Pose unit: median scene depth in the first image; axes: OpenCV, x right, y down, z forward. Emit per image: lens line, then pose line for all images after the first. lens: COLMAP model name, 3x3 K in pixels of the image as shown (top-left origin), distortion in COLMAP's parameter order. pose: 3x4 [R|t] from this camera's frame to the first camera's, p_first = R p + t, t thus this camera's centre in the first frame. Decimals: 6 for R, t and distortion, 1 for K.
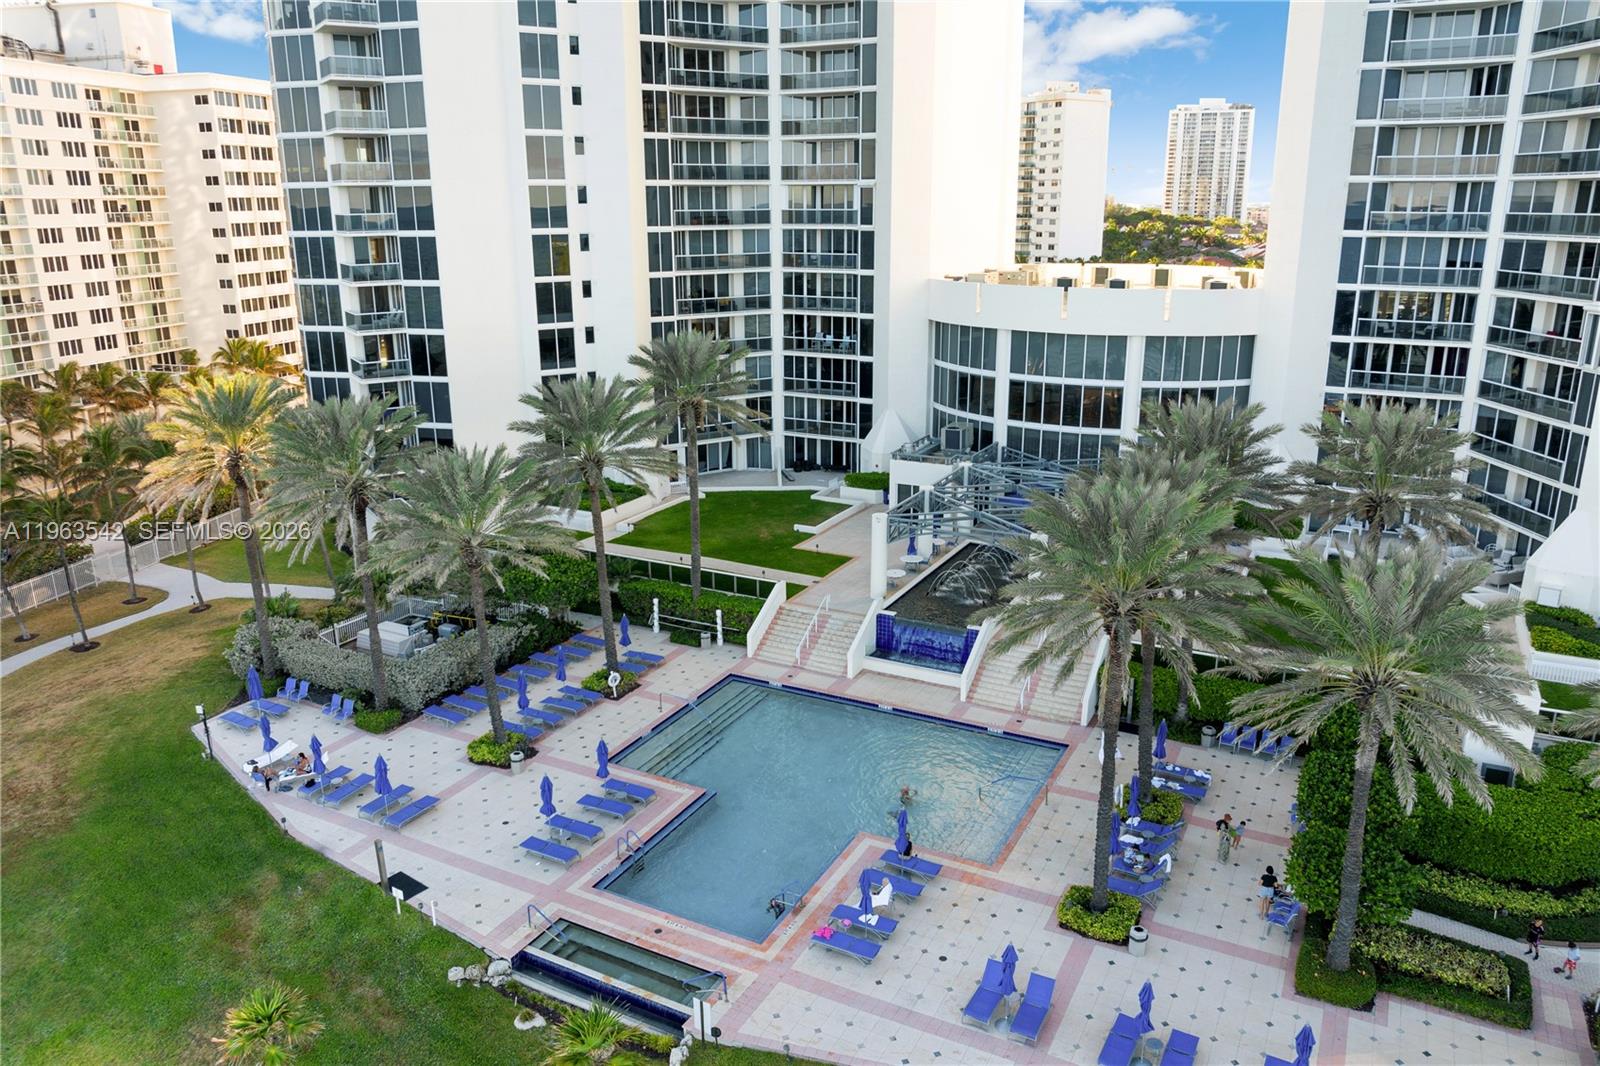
lens RADIAL K [[1114.0, 0, 826.9], [0, 1114.0, 529.6], [0, 0, 1]] dist [-0.037639, 0.003003]
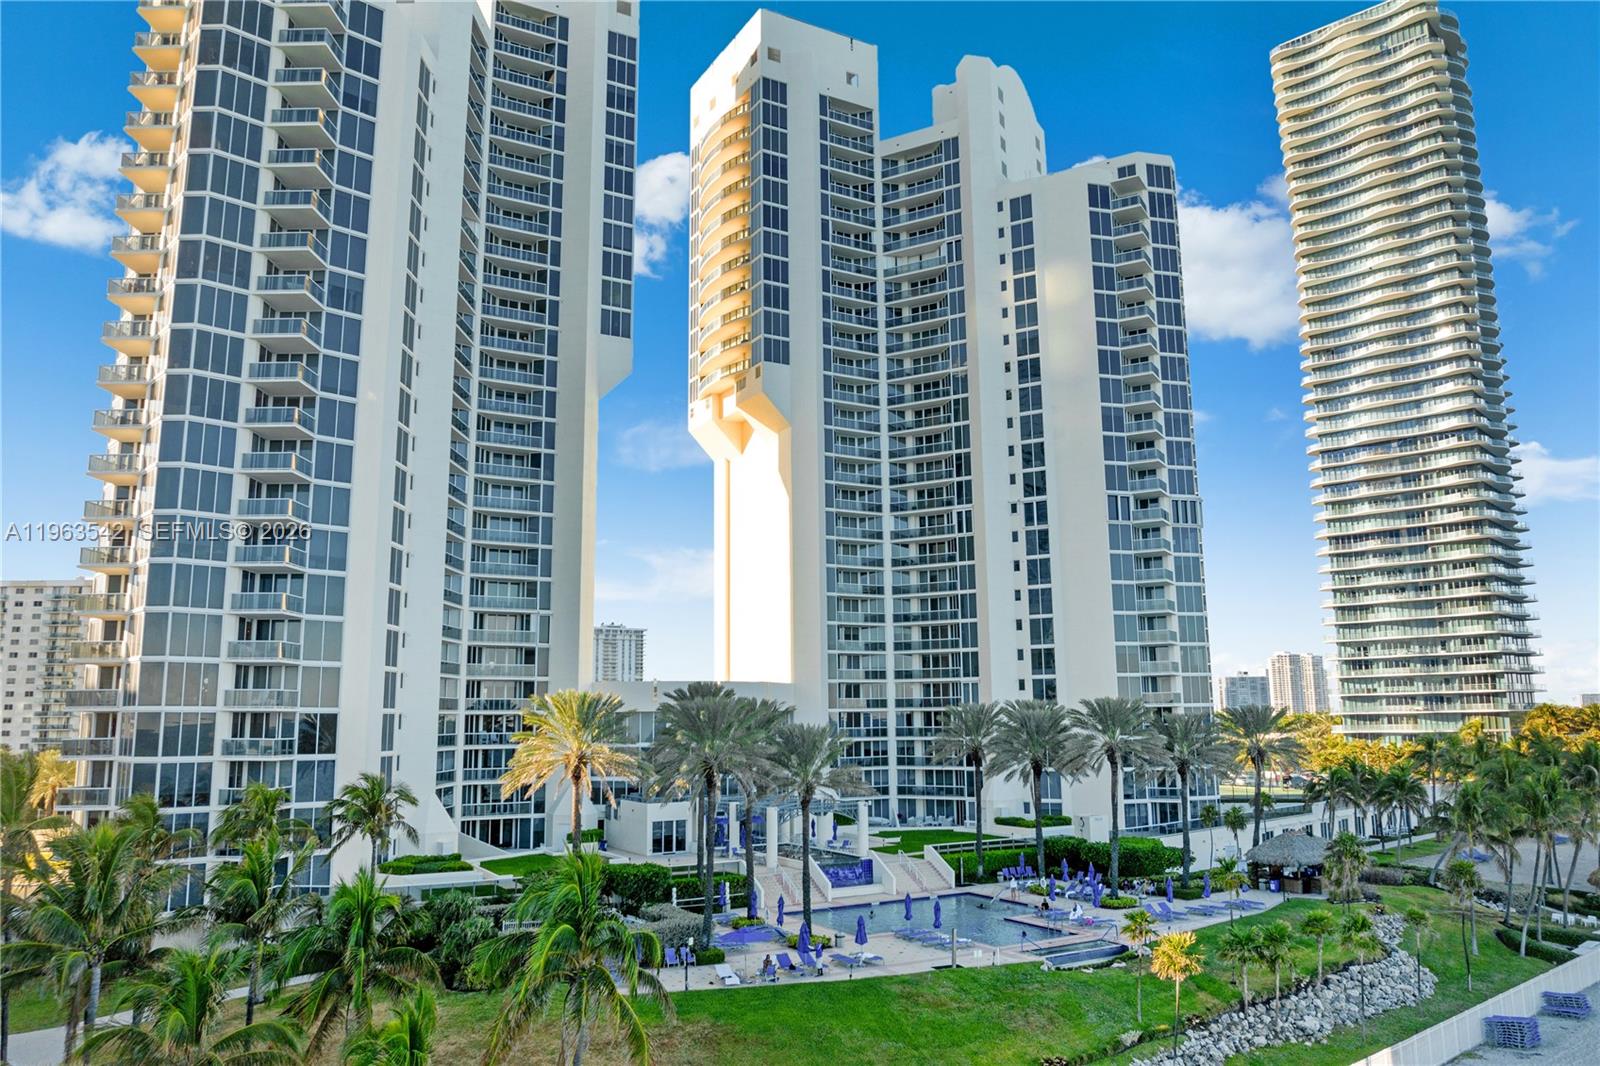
lens RADIAL K [[1068.5, 0, 833.8], [0, 1068.5, 531.4], [0, 0, 1]] dist [-0.014227, -0.002992]
pose [[0.552676, 0.136644, 0.822118, -0.876357], [0.244814, 0.916326, -0.316880, 0.094266], [-0.796628, 0.376398, 0.472979, 0.082750]]
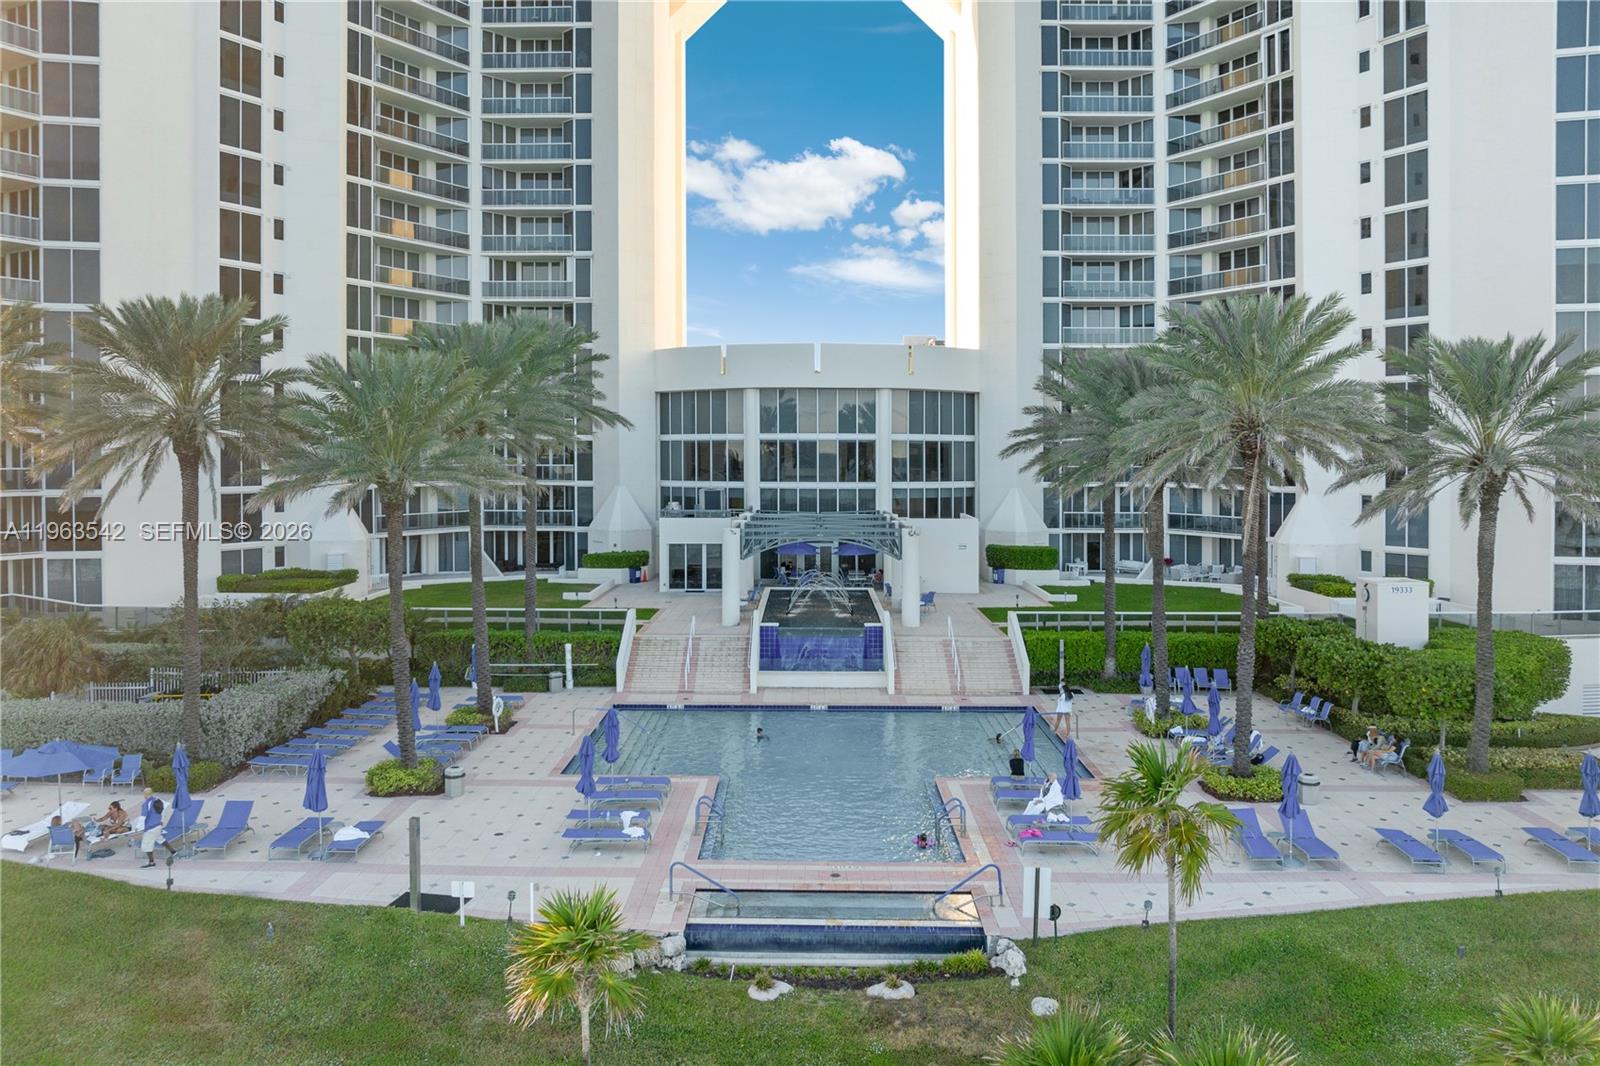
lens RADIAL K [[1127.0, 0, 799.6], [0, 1127.0, 476.5], [0, 0, 1]] dist [-0.025971, -0.006825]
pose [[0.902139, -0.010546, 0.431317, -0.226882], [0.119884, 0.966461, -0.227116, 0.122824], [-0.414456, 0.256598, 0.873146, 0.124603]]
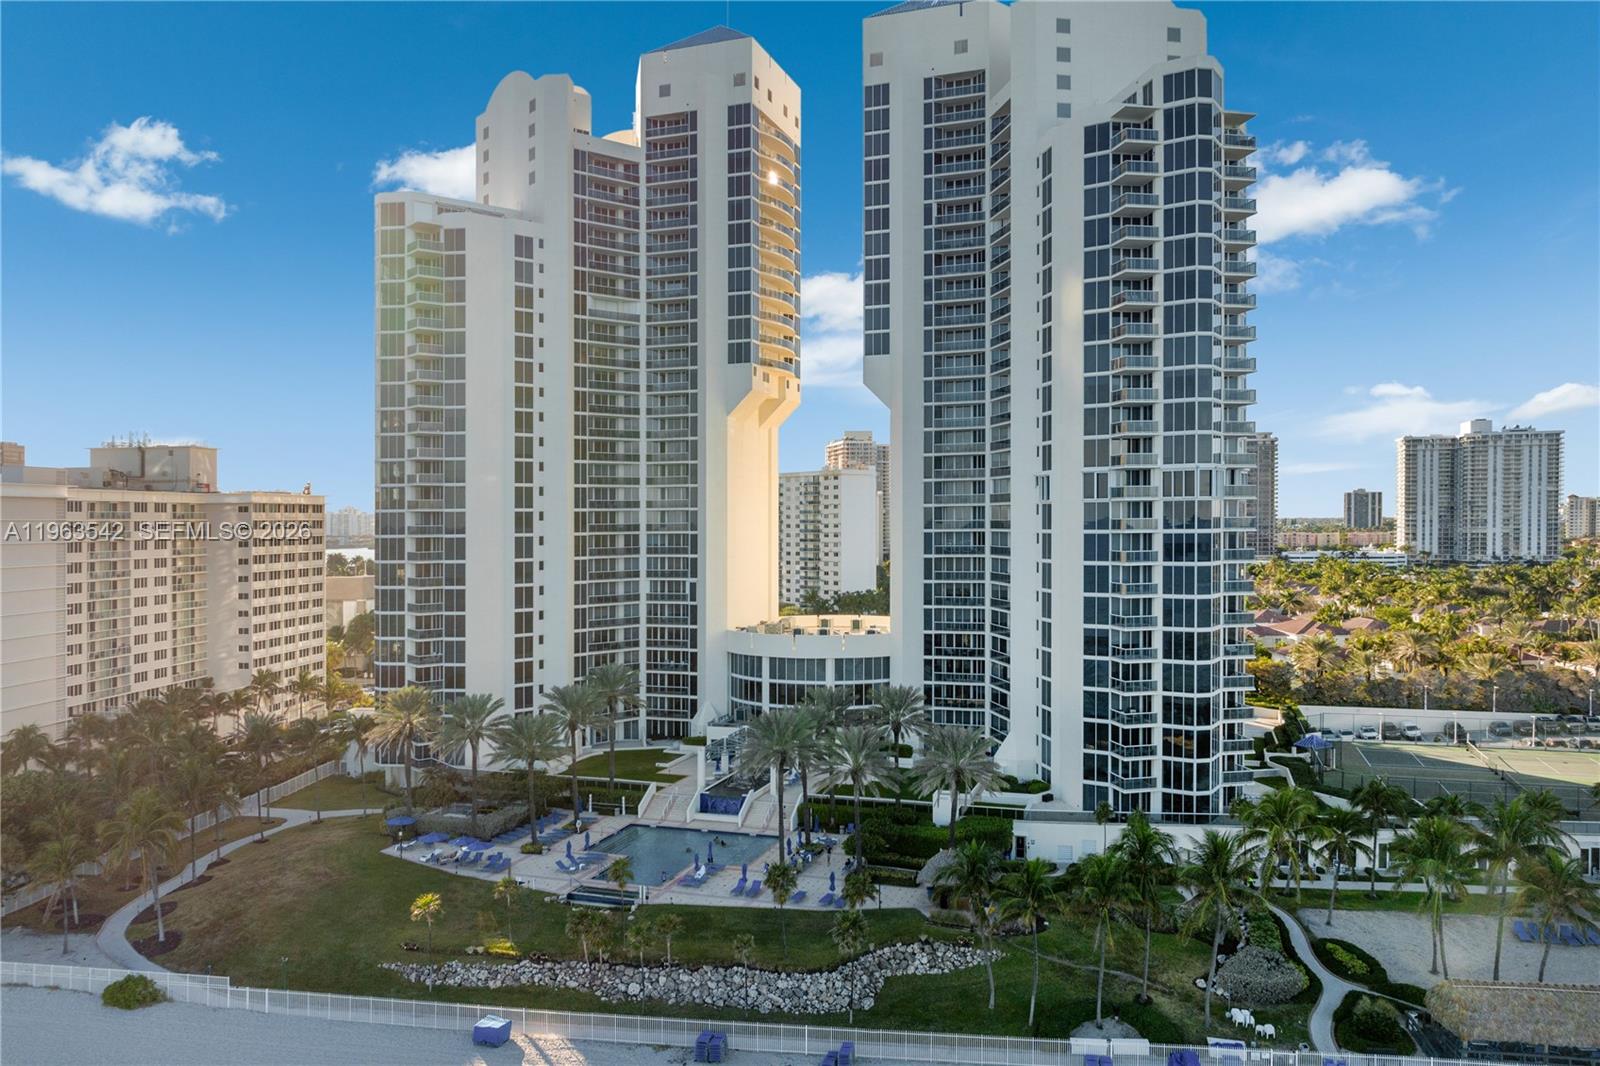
lens RADIAL K [[1068.5, 0, 833.8], [0, 1068.5, 531.4], [0, 0, 1]] dist [-0.014227, -0.002992]
pose [[0.986009, -0.003660, 0.166650, -0.030840], [0.049986, 0.960240, -0.274664, 0.123120], [-0.159018, 0.279151, 0.946989, -0.813580]]
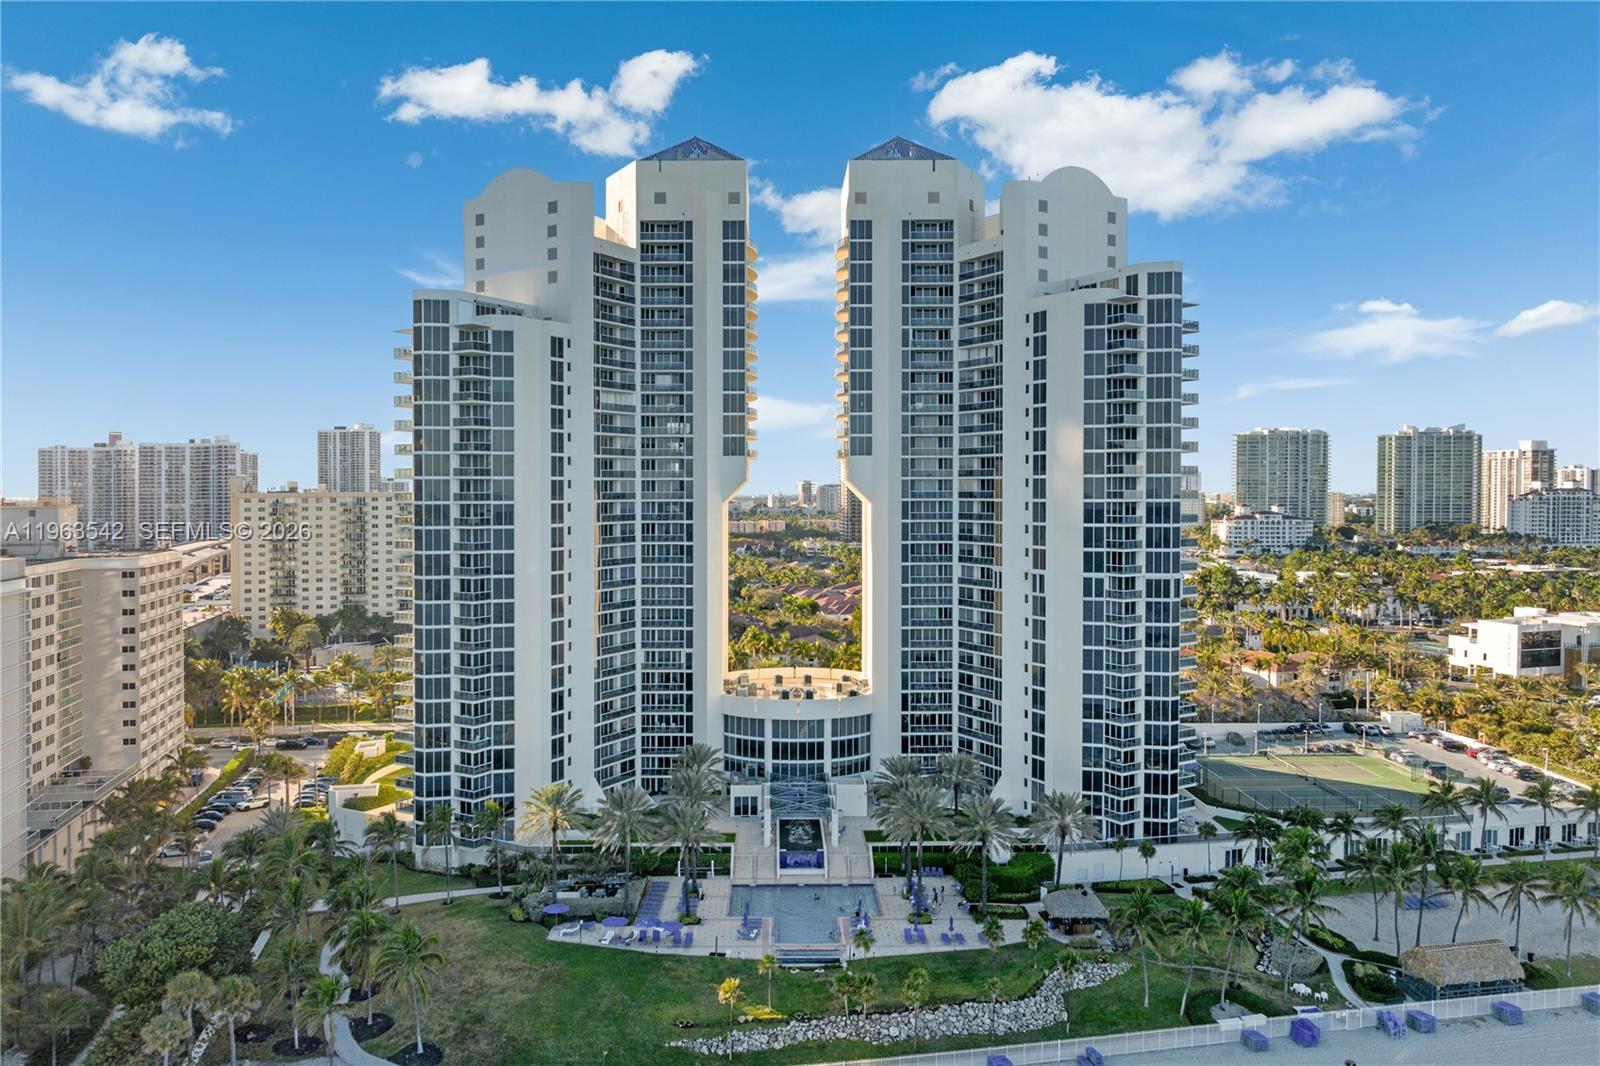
lens RADIAL K [[1054.5, 0, 818.1], [0, 1054.5, 541.1], [0, 0, 1]] dist [0.000556, 0.000069]
pose [[0.880435, -0.008894, 0.474083, -0.717504], [0.128905, 0.966658, -0.221259, -0.044800], [-0.456308, 0.255917, 0.852226, -0.886029]]
